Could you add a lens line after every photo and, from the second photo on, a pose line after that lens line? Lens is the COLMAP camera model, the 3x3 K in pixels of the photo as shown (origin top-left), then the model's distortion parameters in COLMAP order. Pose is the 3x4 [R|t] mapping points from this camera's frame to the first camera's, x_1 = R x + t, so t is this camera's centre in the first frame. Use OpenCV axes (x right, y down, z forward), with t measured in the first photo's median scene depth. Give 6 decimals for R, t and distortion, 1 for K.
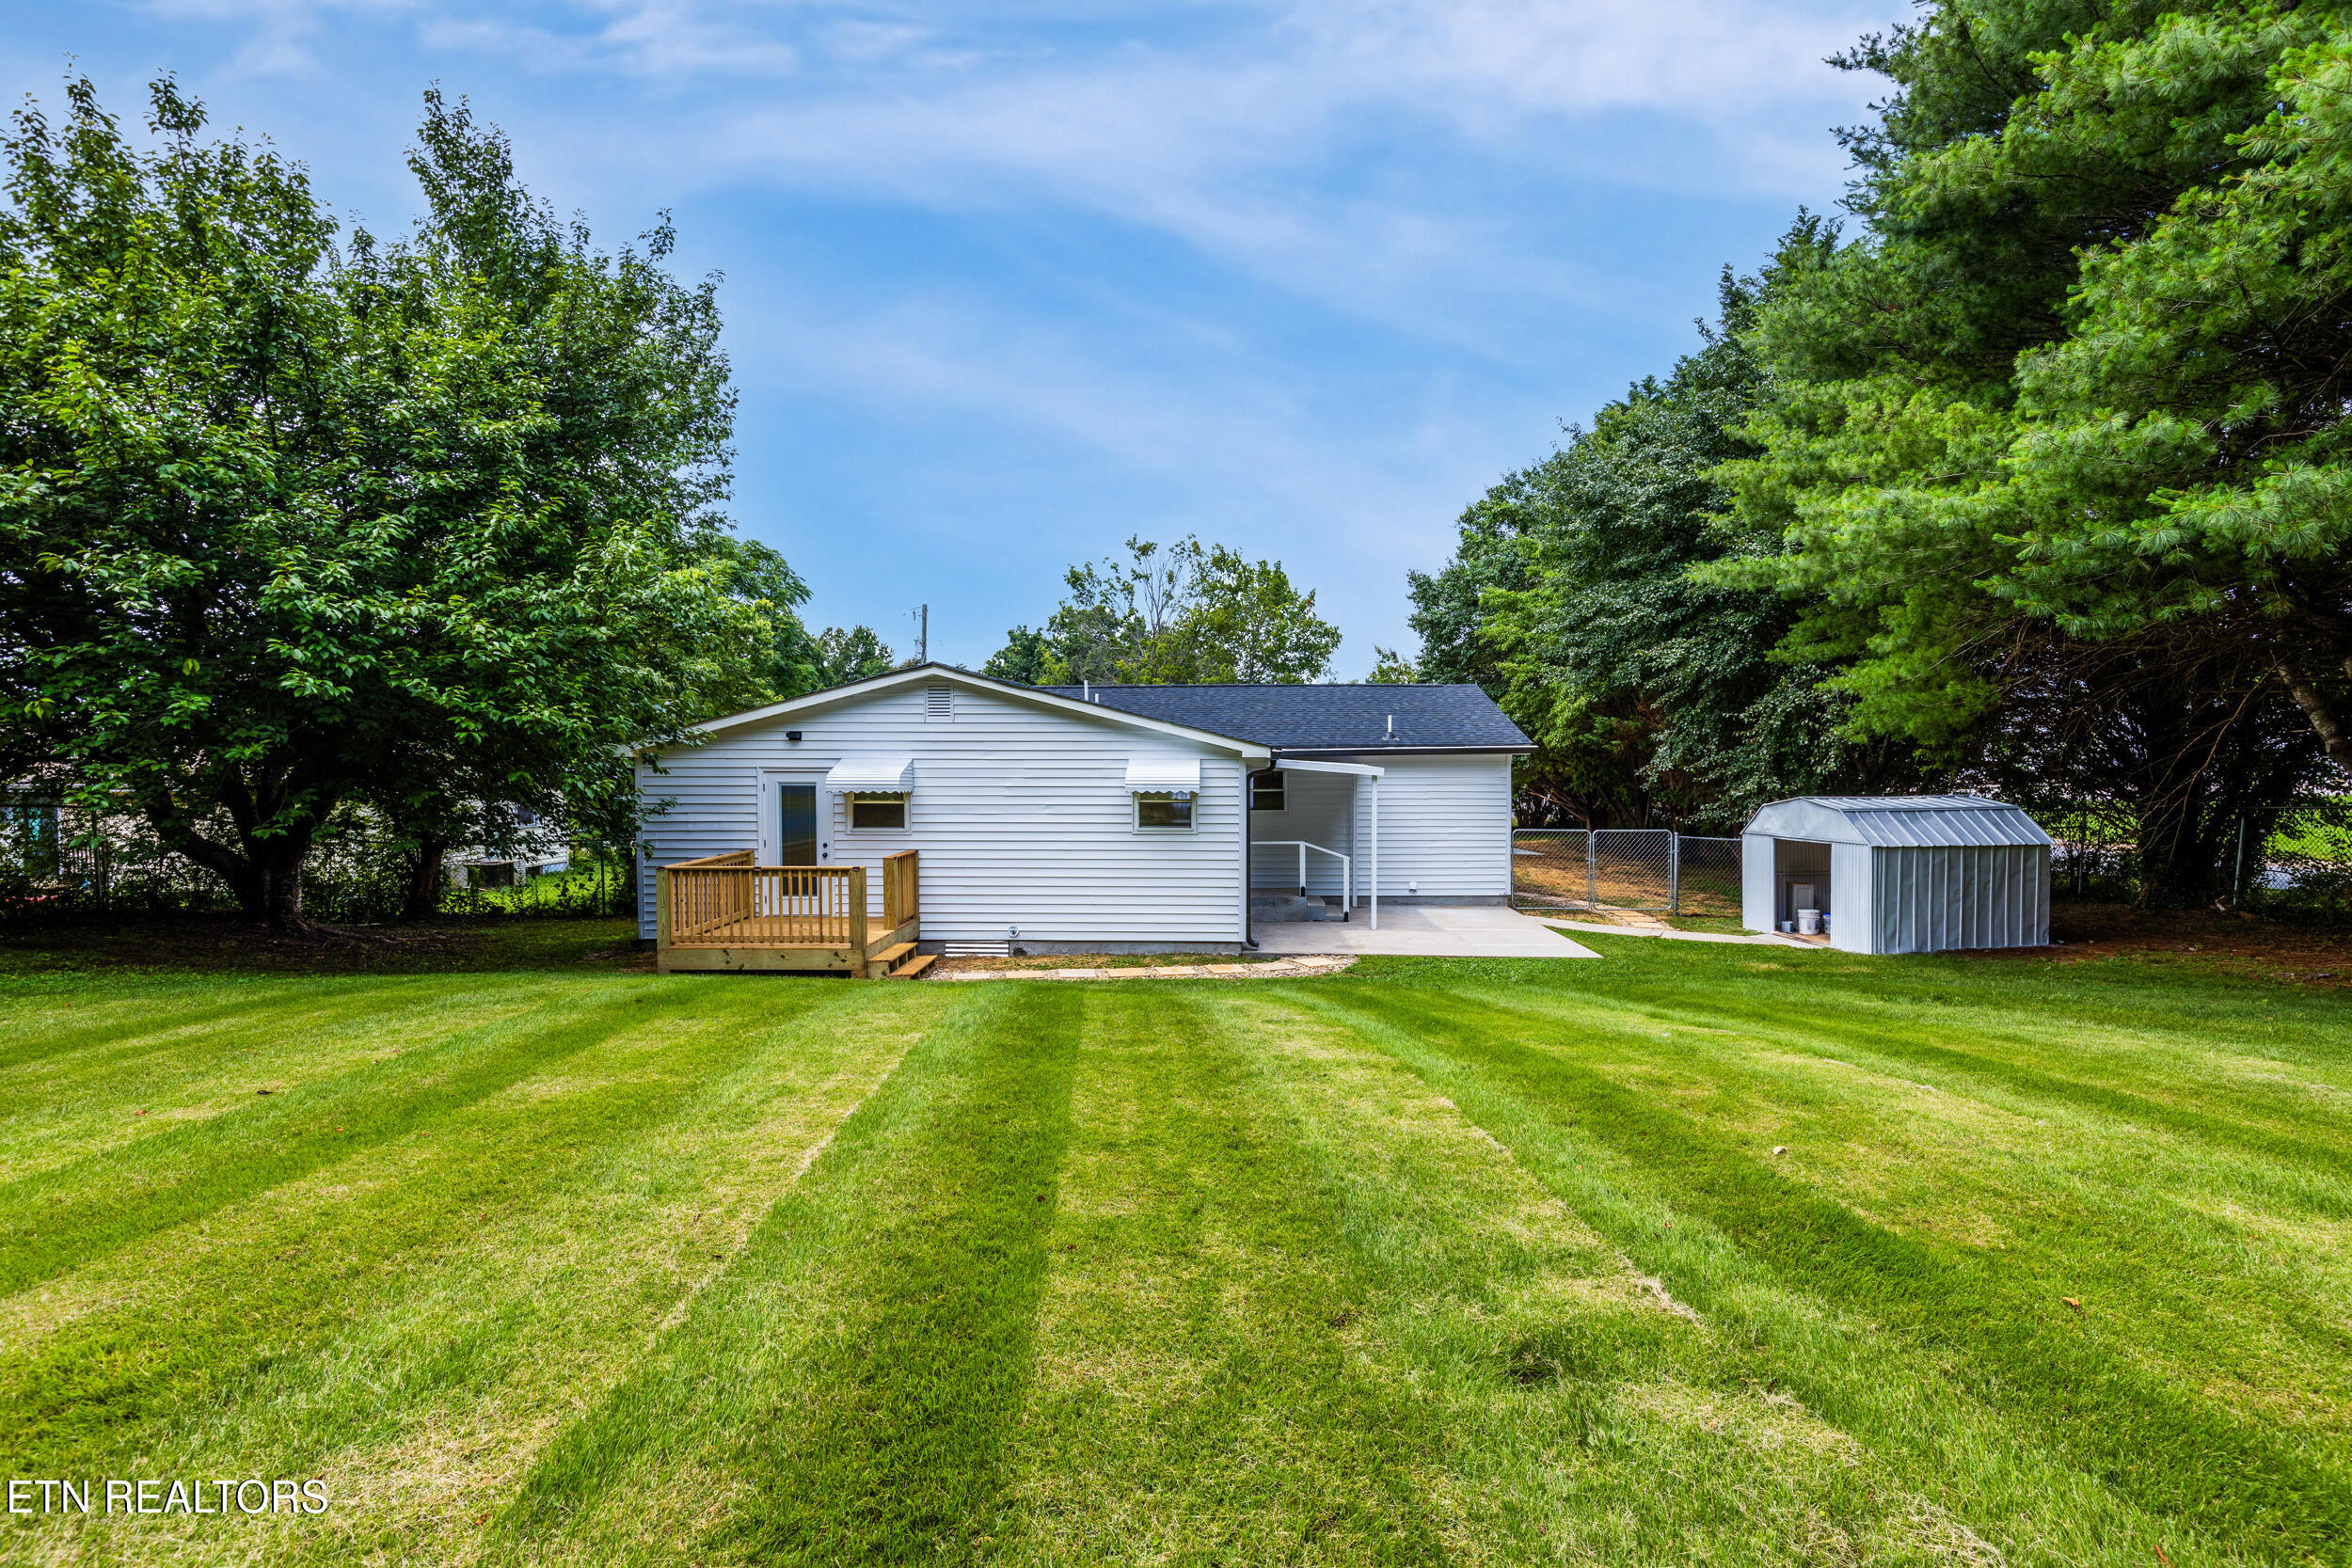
lens RADIAL K [[1064.7, 0, 1174.0], [0, 1064.7, 796.5], [0, 0, 1]] dist [0.027178, -0.008009]
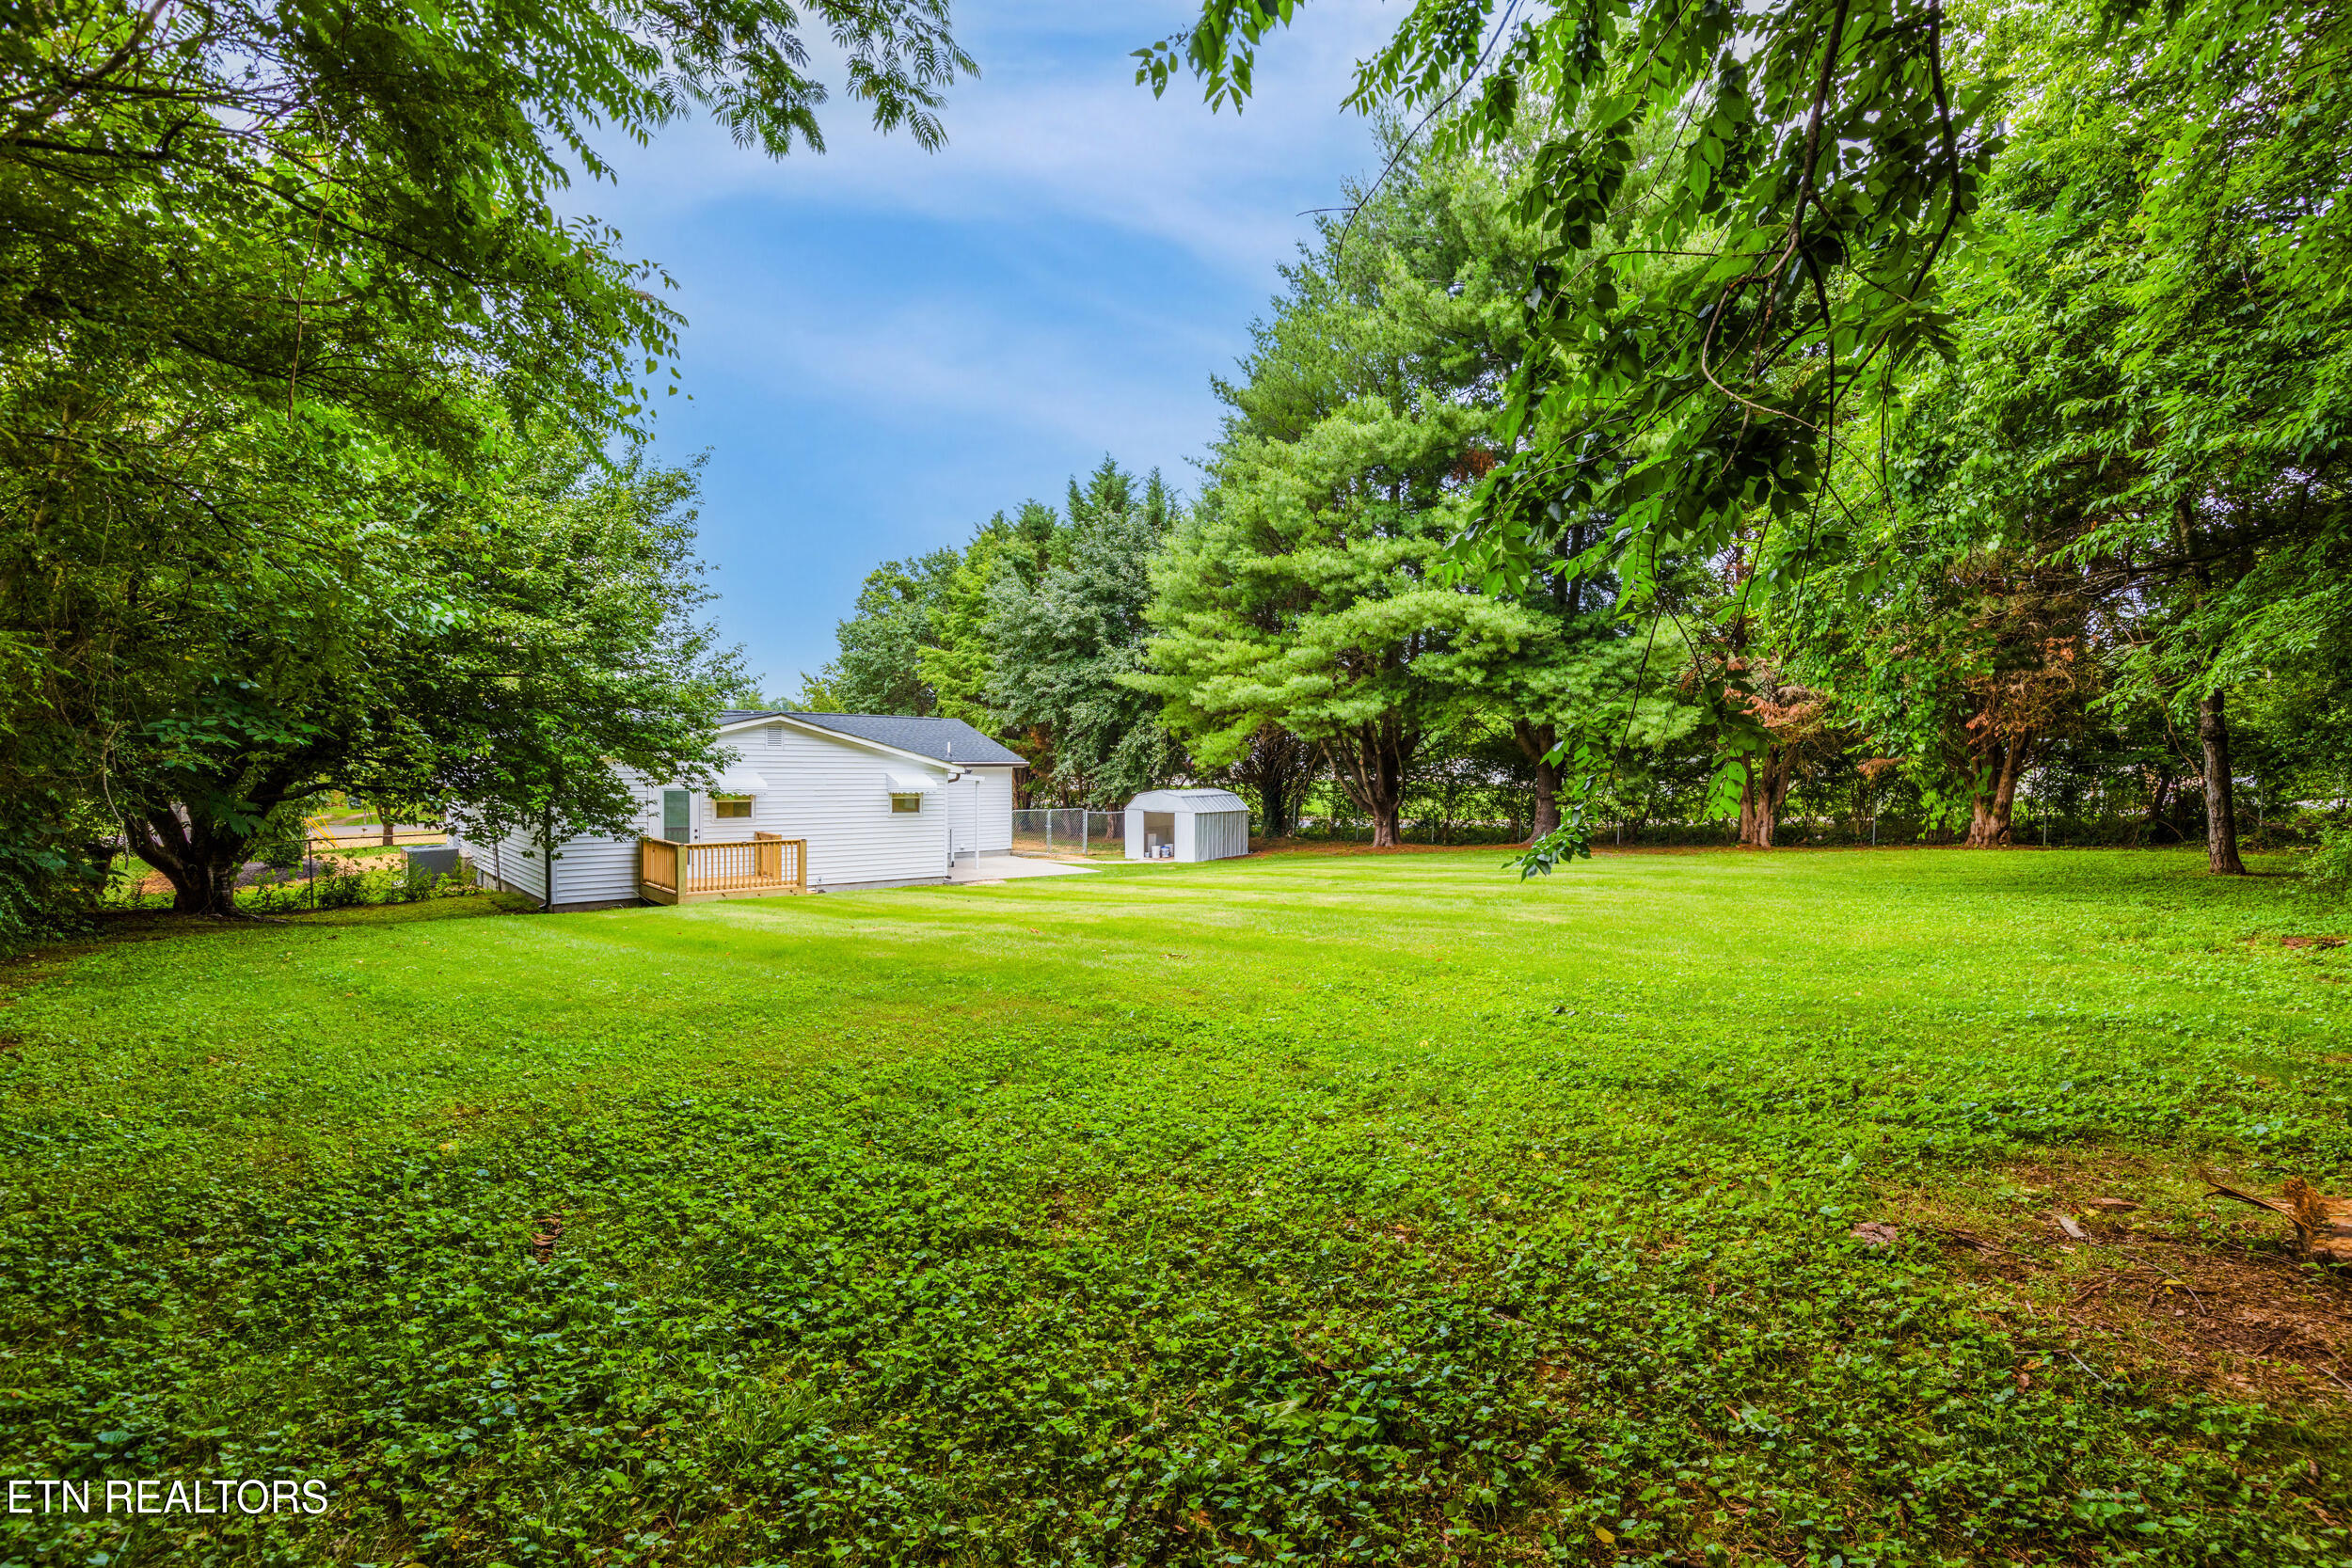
lens RADIAL K [[1064.7, 0, 1174.0], [0, 1064.7, 796.5], [0, 0, 1]] dist [0.027178, -0.008009]
pose [[0.731711, -0.013803, 0.681475, -0.873009], [0.006092, 0.999887, 0.013711, -0.017852], [-0.681587, -0.005881, 0.731713, -0.567510]]
